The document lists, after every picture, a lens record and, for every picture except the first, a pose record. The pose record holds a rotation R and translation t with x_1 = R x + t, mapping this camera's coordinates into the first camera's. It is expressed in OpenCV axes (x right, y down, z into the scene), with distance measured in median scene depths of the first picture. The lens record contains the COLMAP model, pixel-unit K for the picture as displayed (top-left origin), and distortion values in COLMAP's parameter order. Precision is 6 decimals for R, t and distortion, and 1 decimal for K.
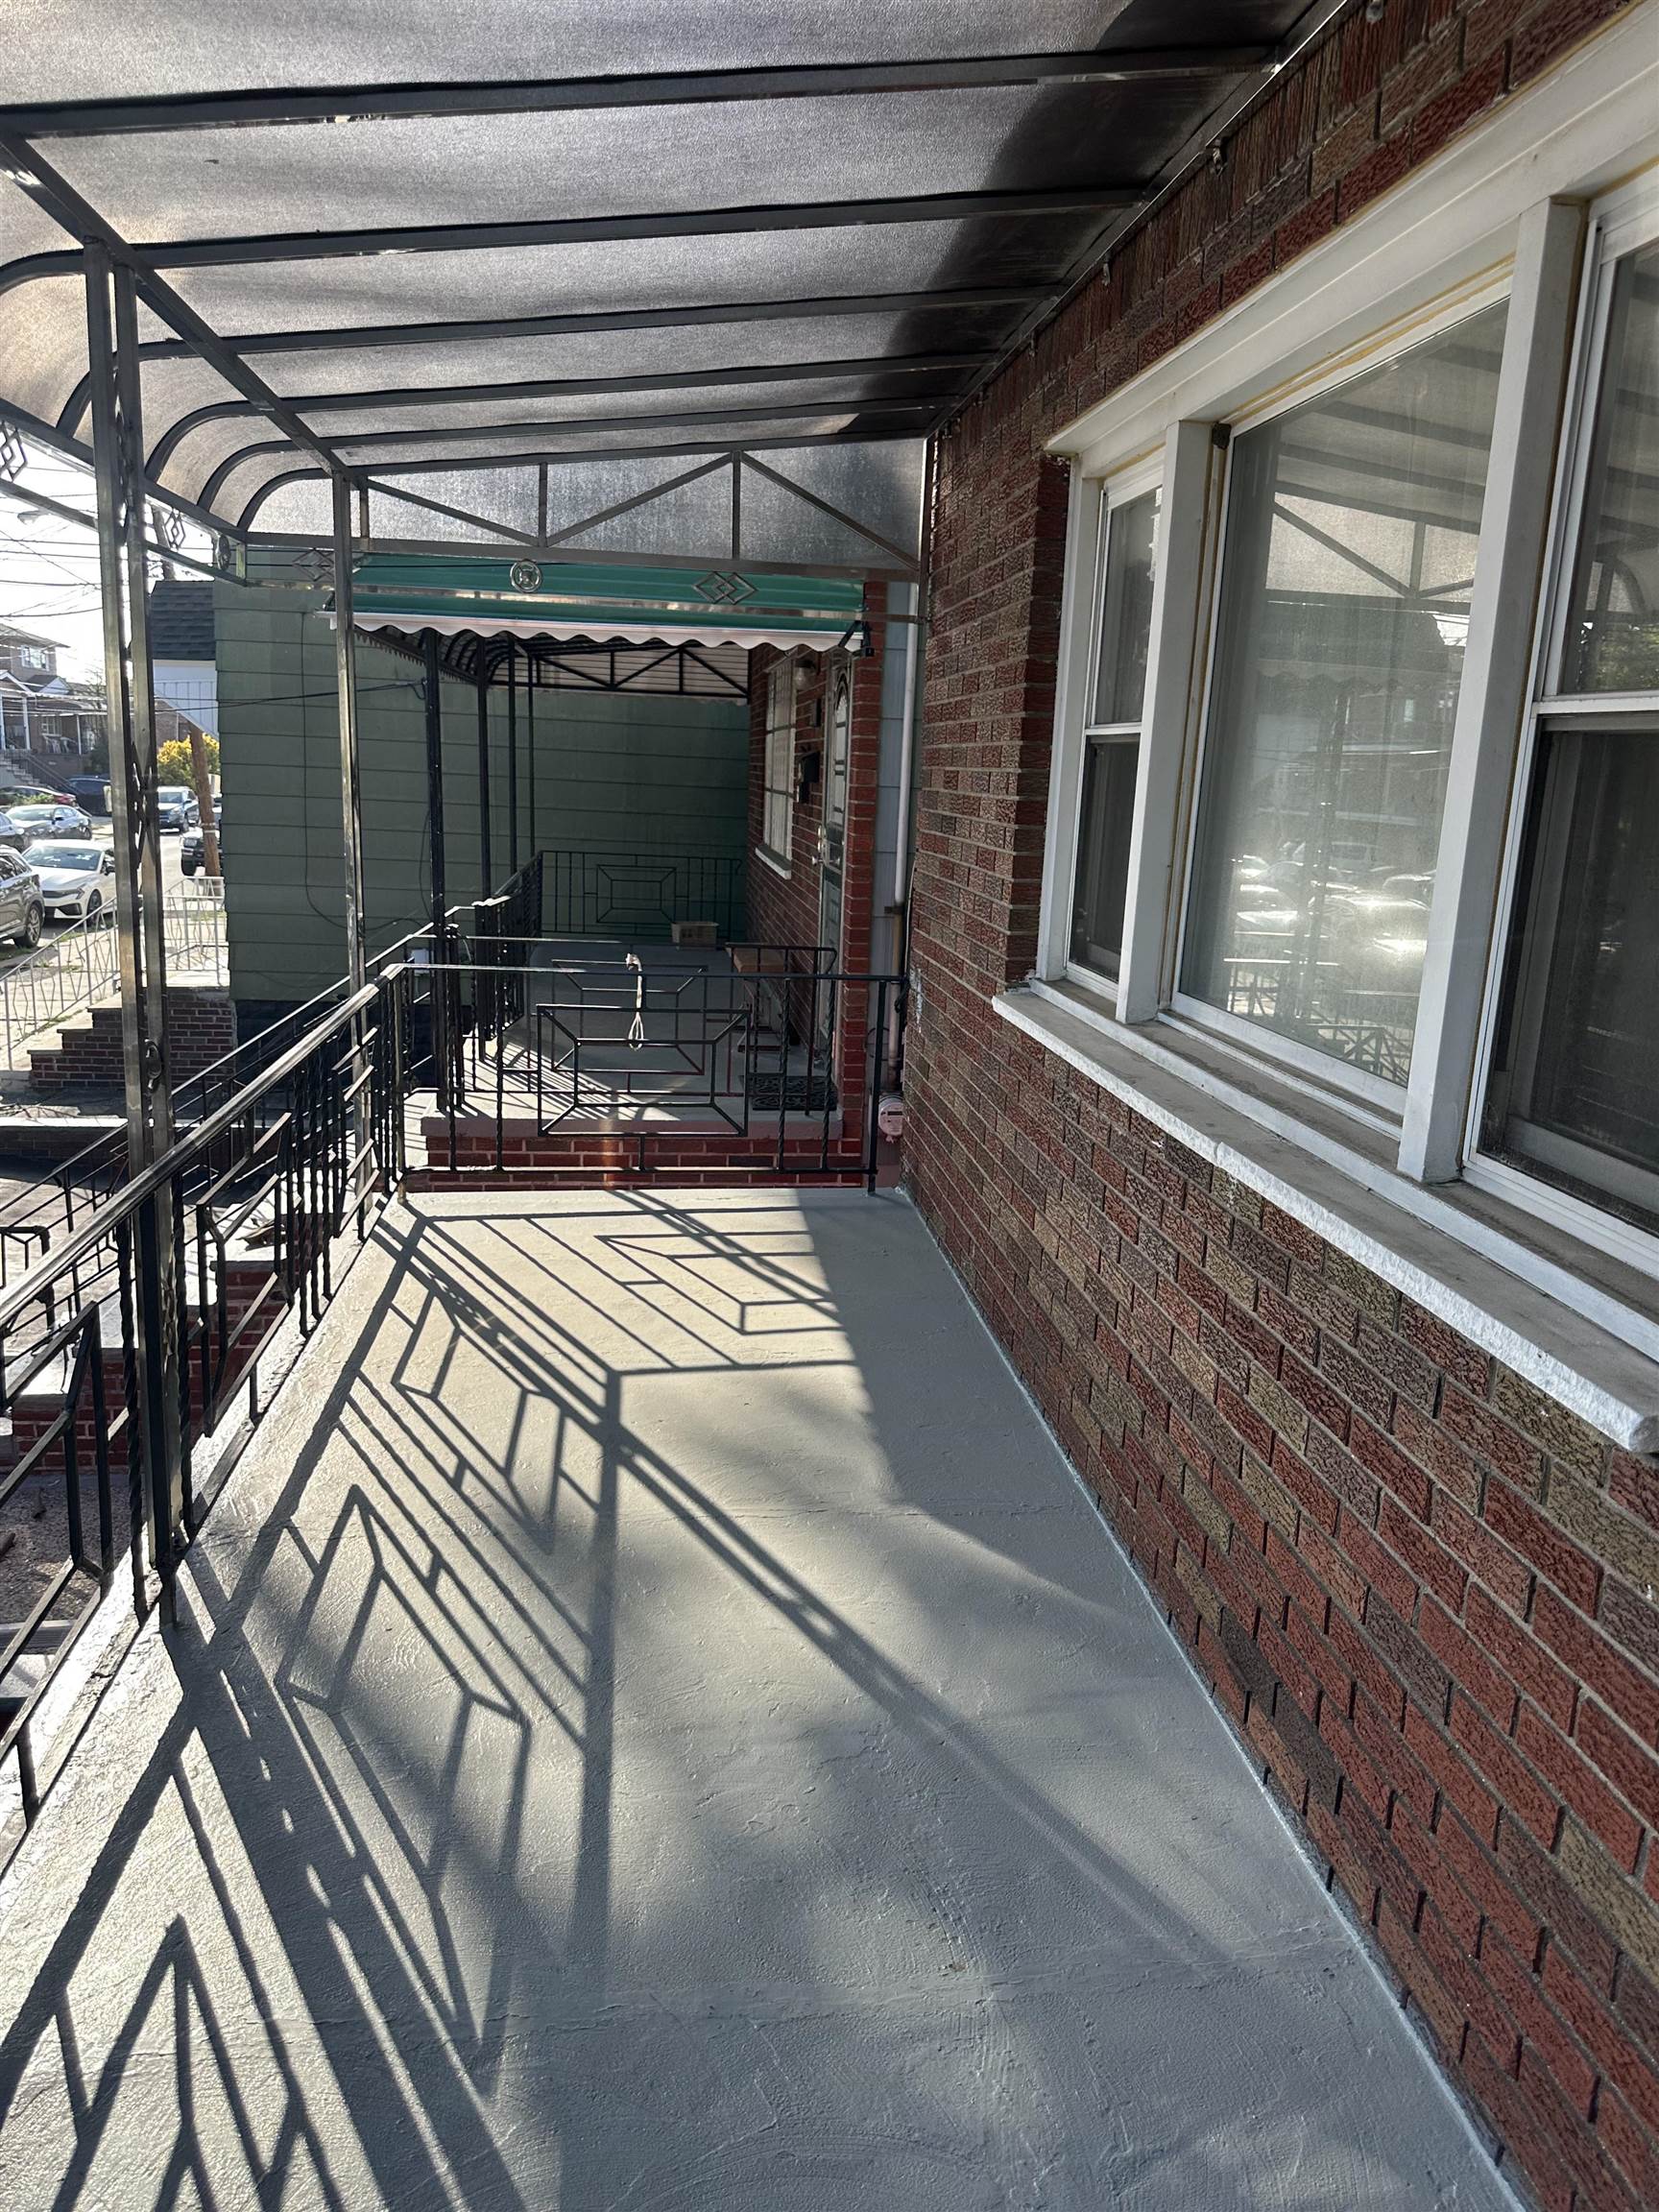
lens RADIAL K [[1565.2, 0, 830.1], [0, 1565.2, 1092.1], [0, 0, 1]] dist [0.073153, -0.063655]
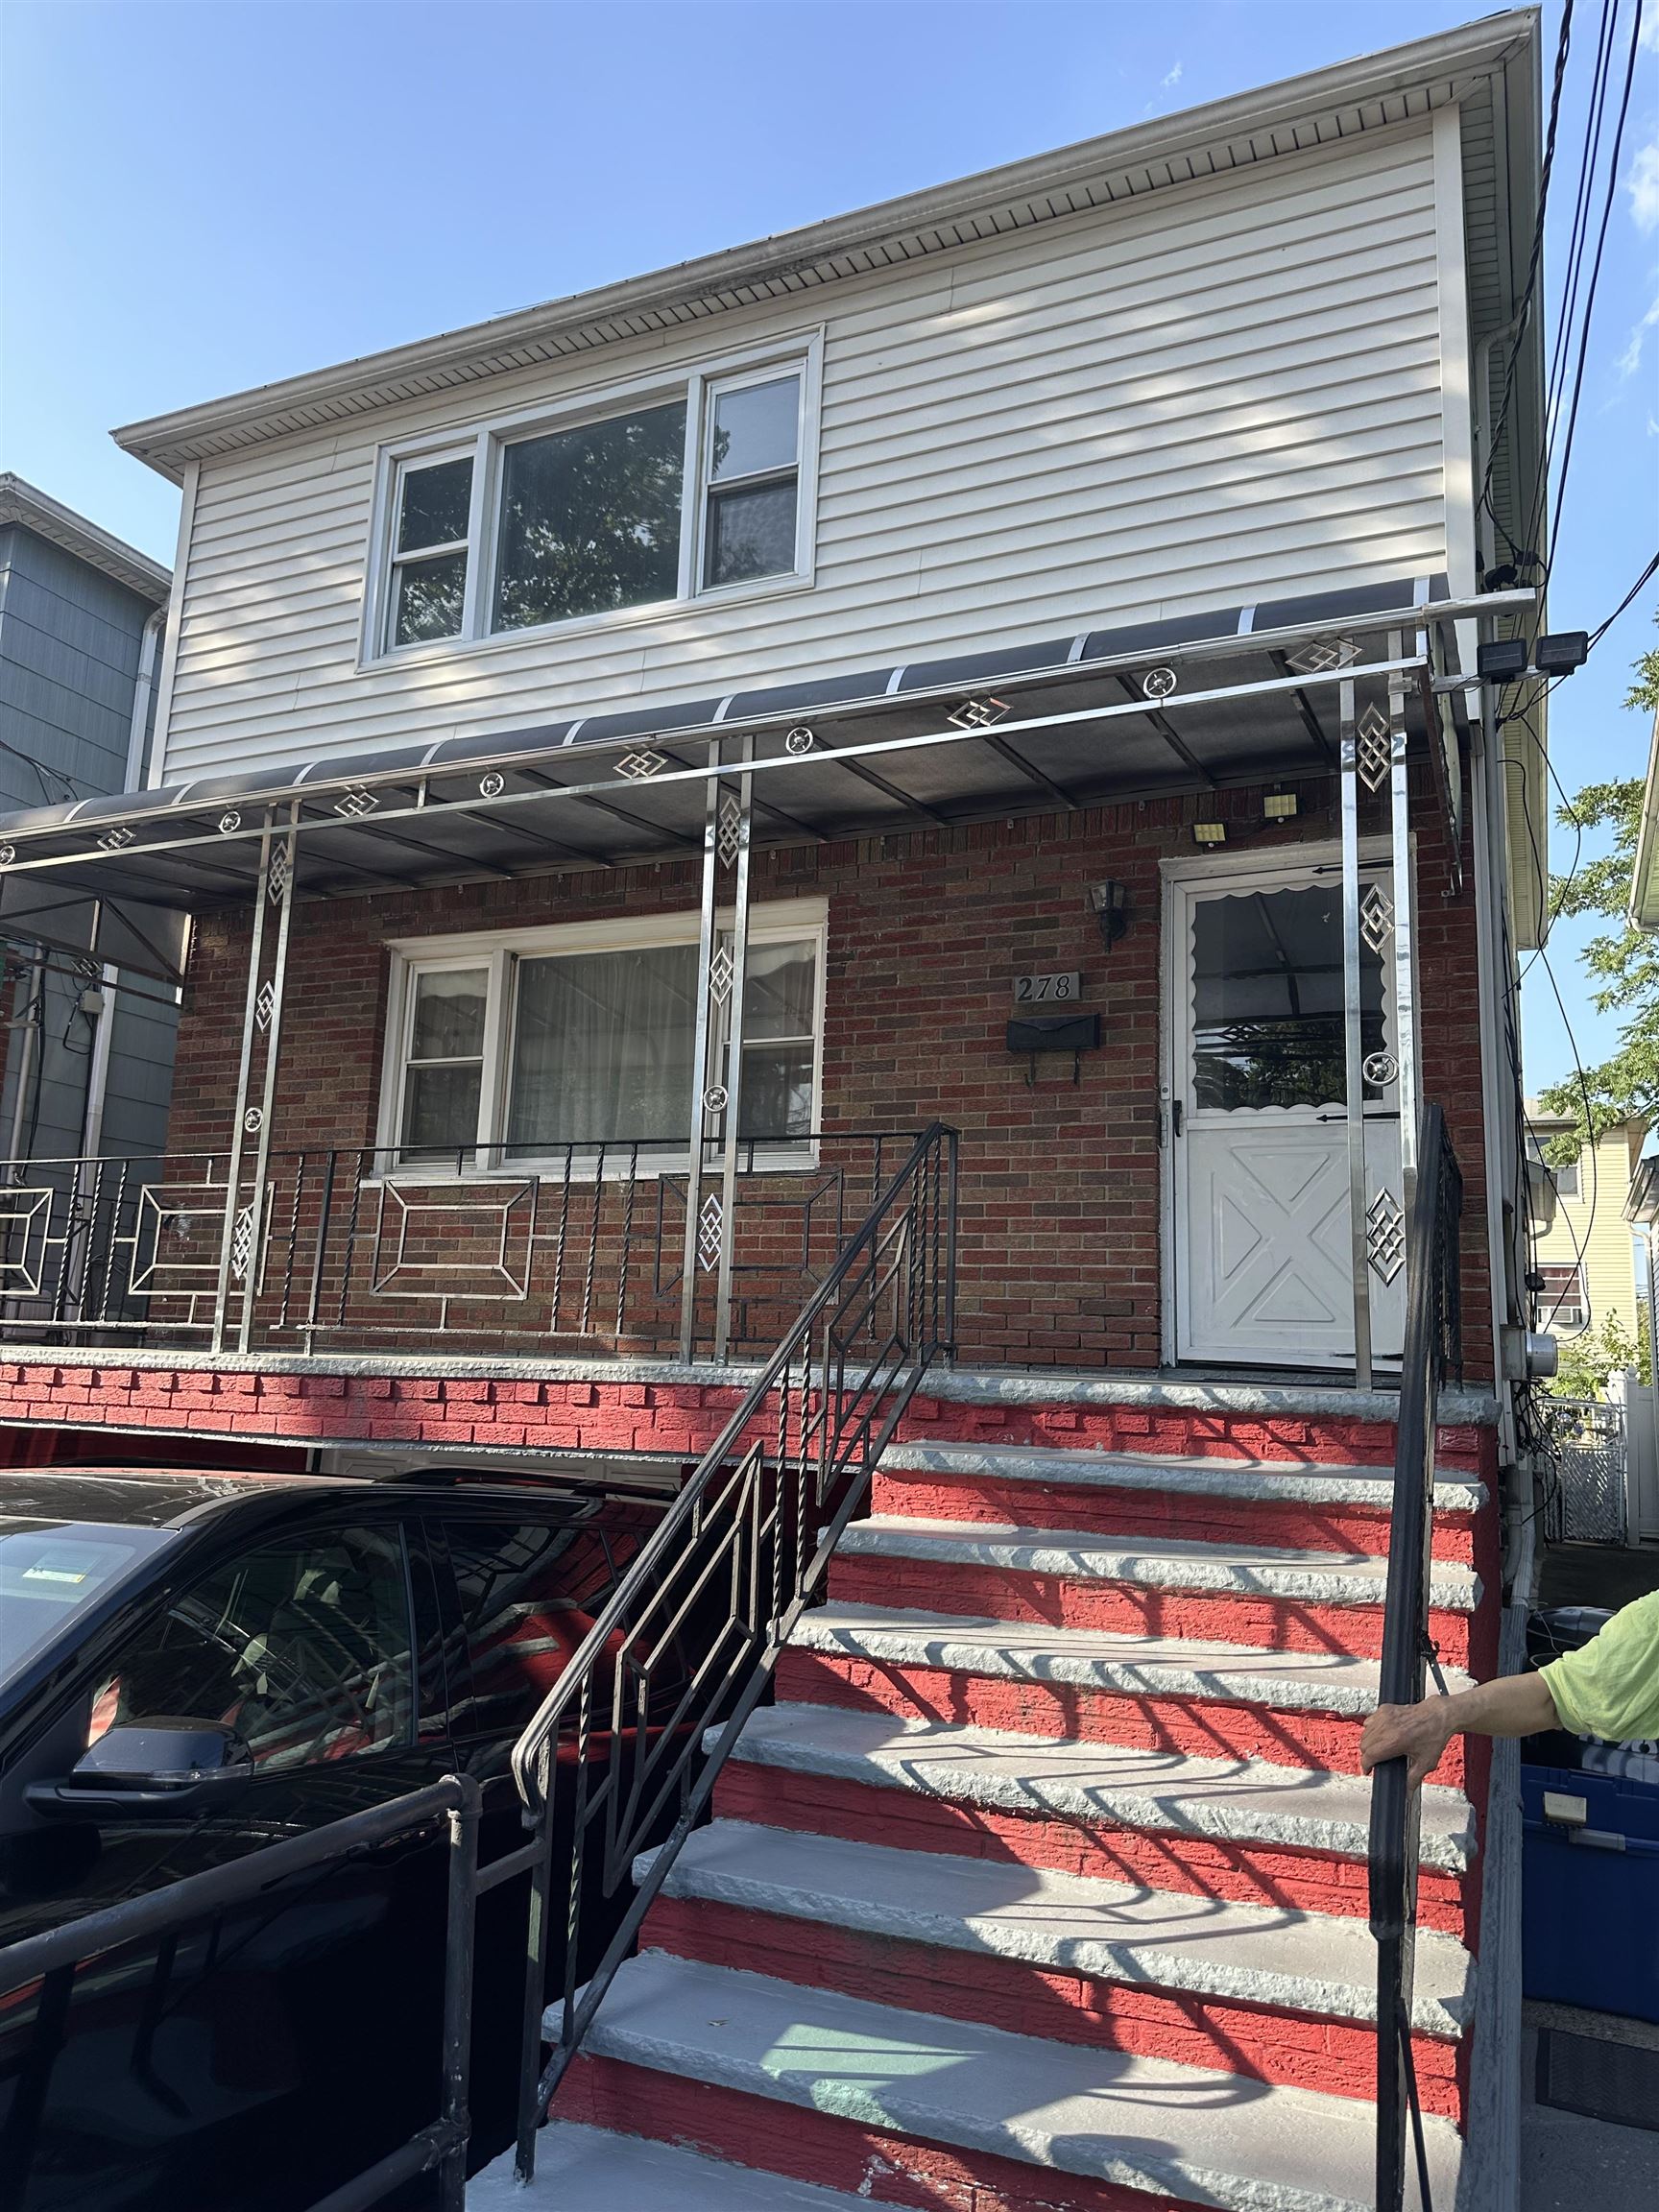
lens RADIAL K [[1565.2, 0, 818.0], [0, 1565.2, 1121.6], [0, 0, 1]] dist [0.073153, -0.063655]
pose [[0.516707, 0.120092, 0.847698, -1.429603], [0.162195, 0.958454, -0.234647, 0.475314], [-0.840658, 0.258736, 0.475762, -0.541189]]
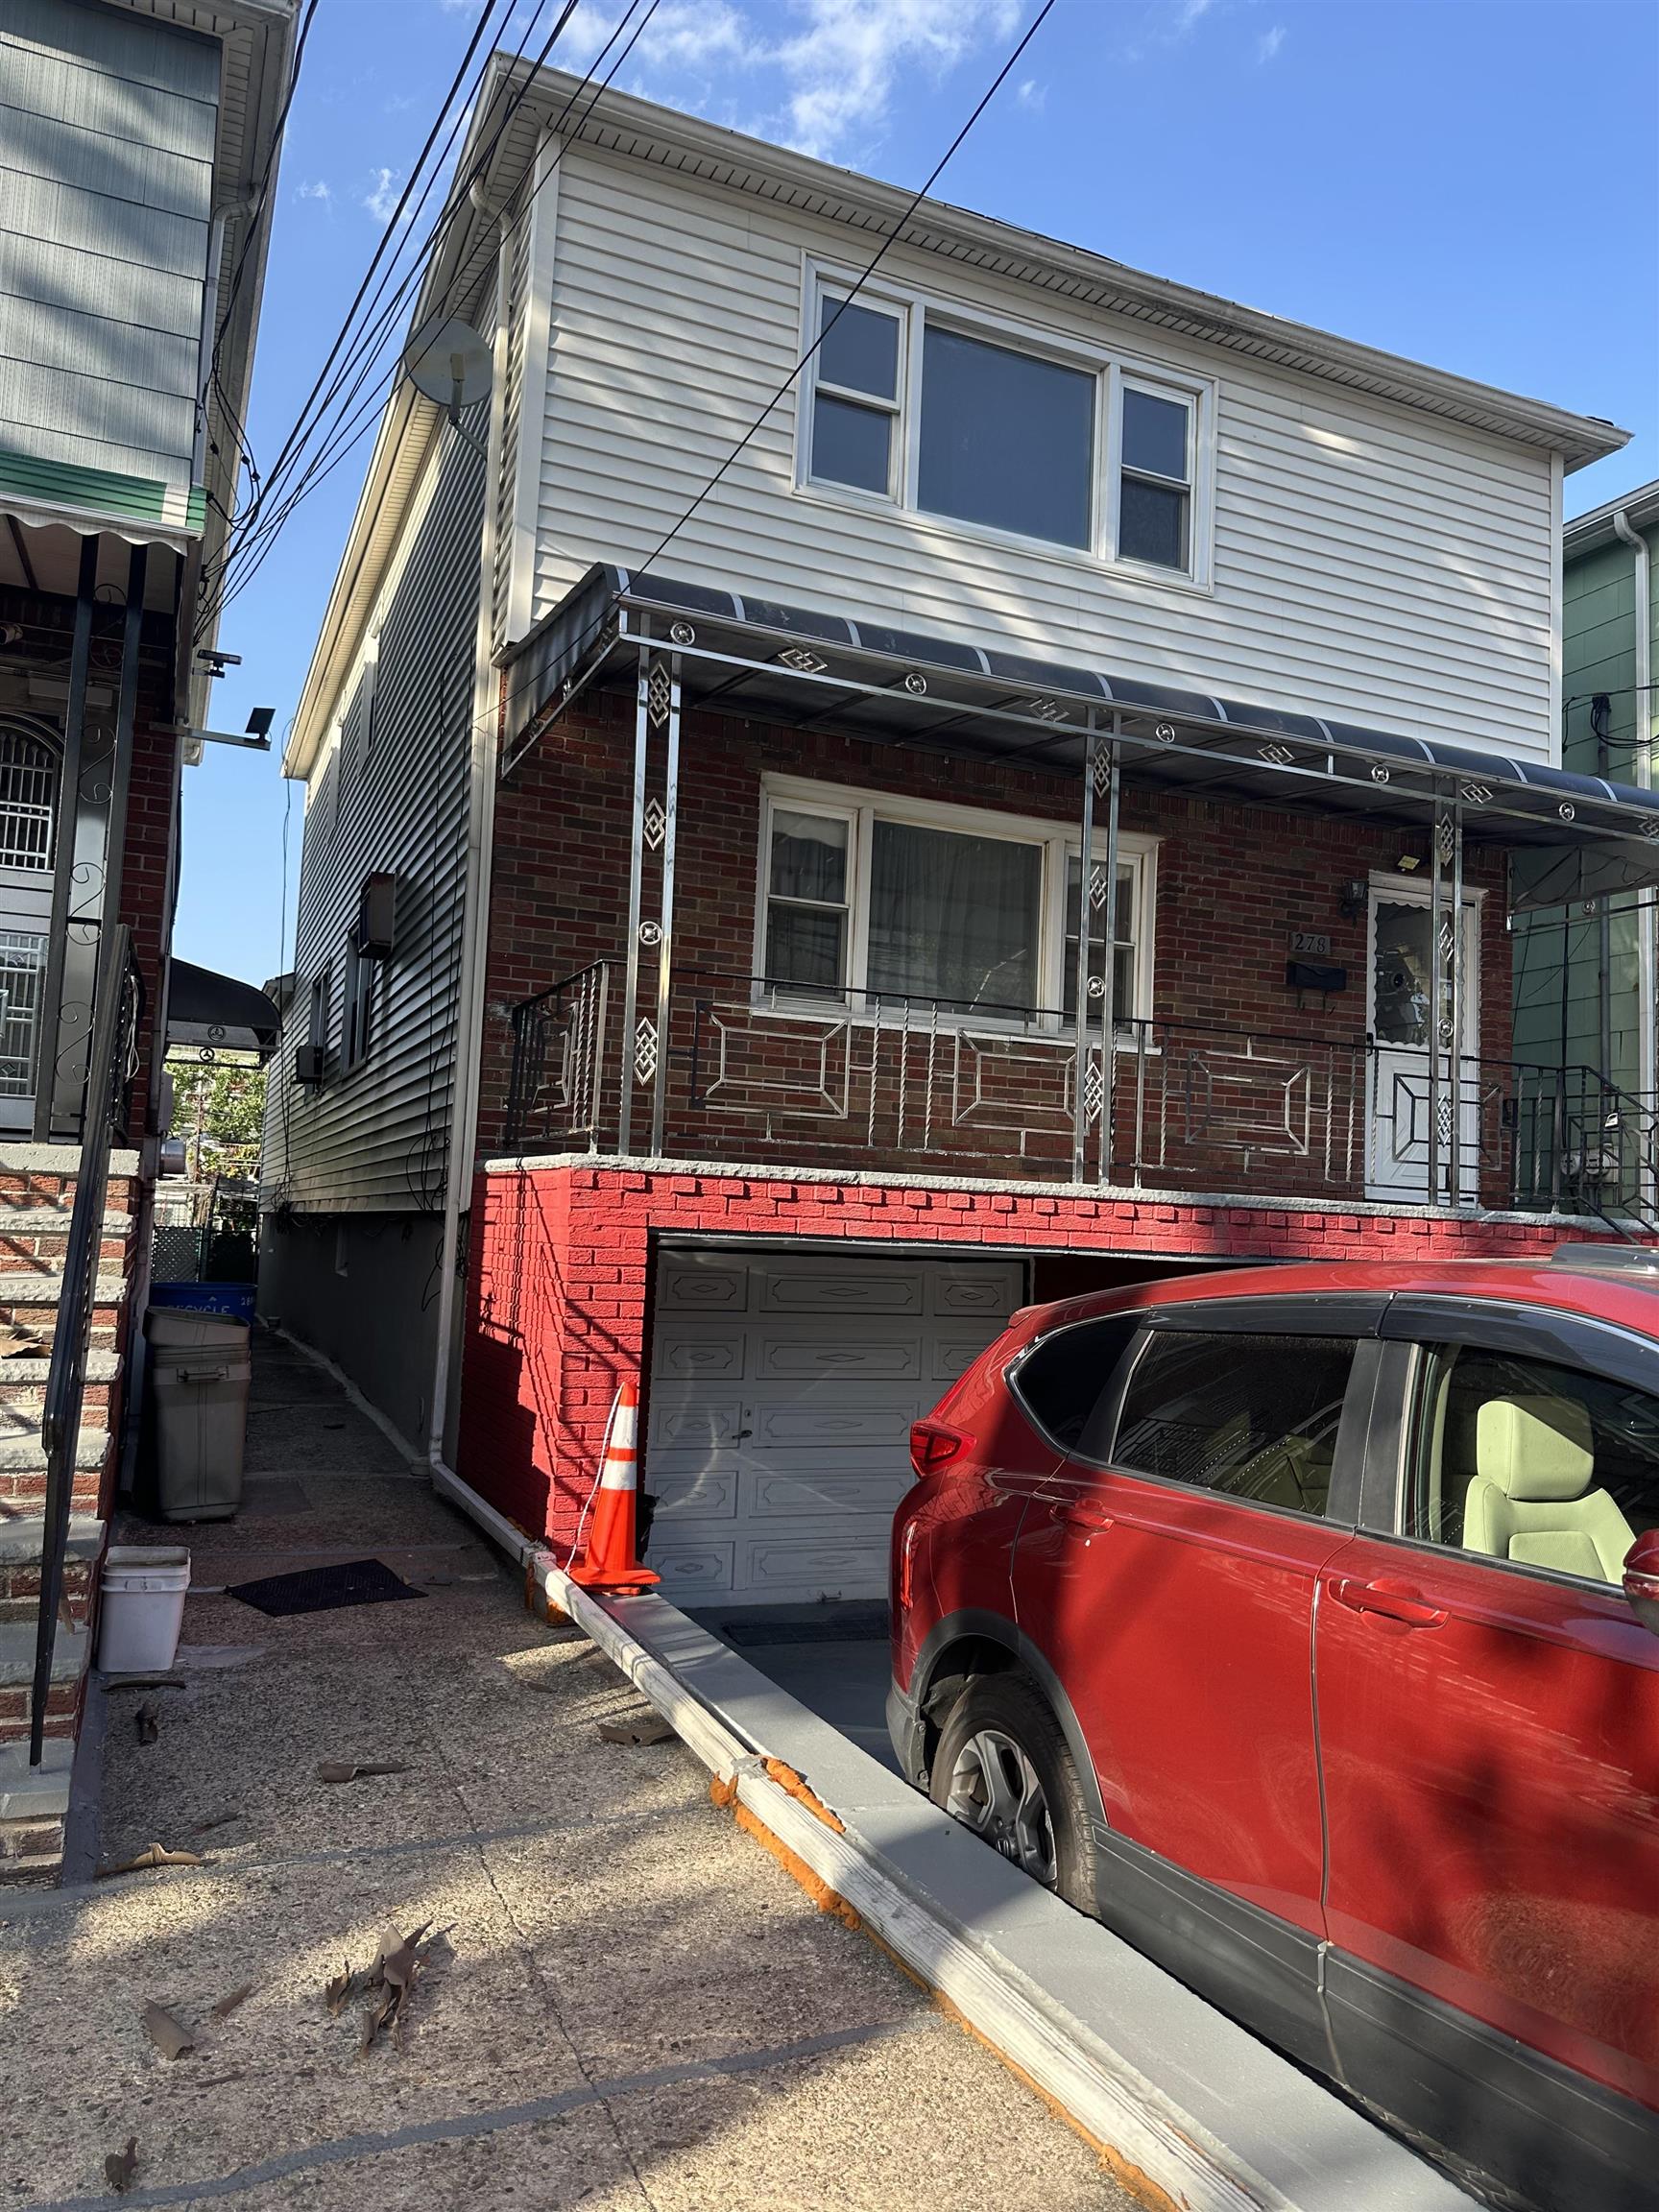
lens RADIAL K [[1565.2, 0, 842.4], [0, 1565.2, 1118.2], [0, 0, 1]] dist [0.073153, -0.063655]
pose [[-0.286856, 0.027089, 0.957591, -2.059741], [0.147835, 0.988877, 0.016311, 0.072173], [-0.946498, 0.146245, -0.287670, 1.607041]]
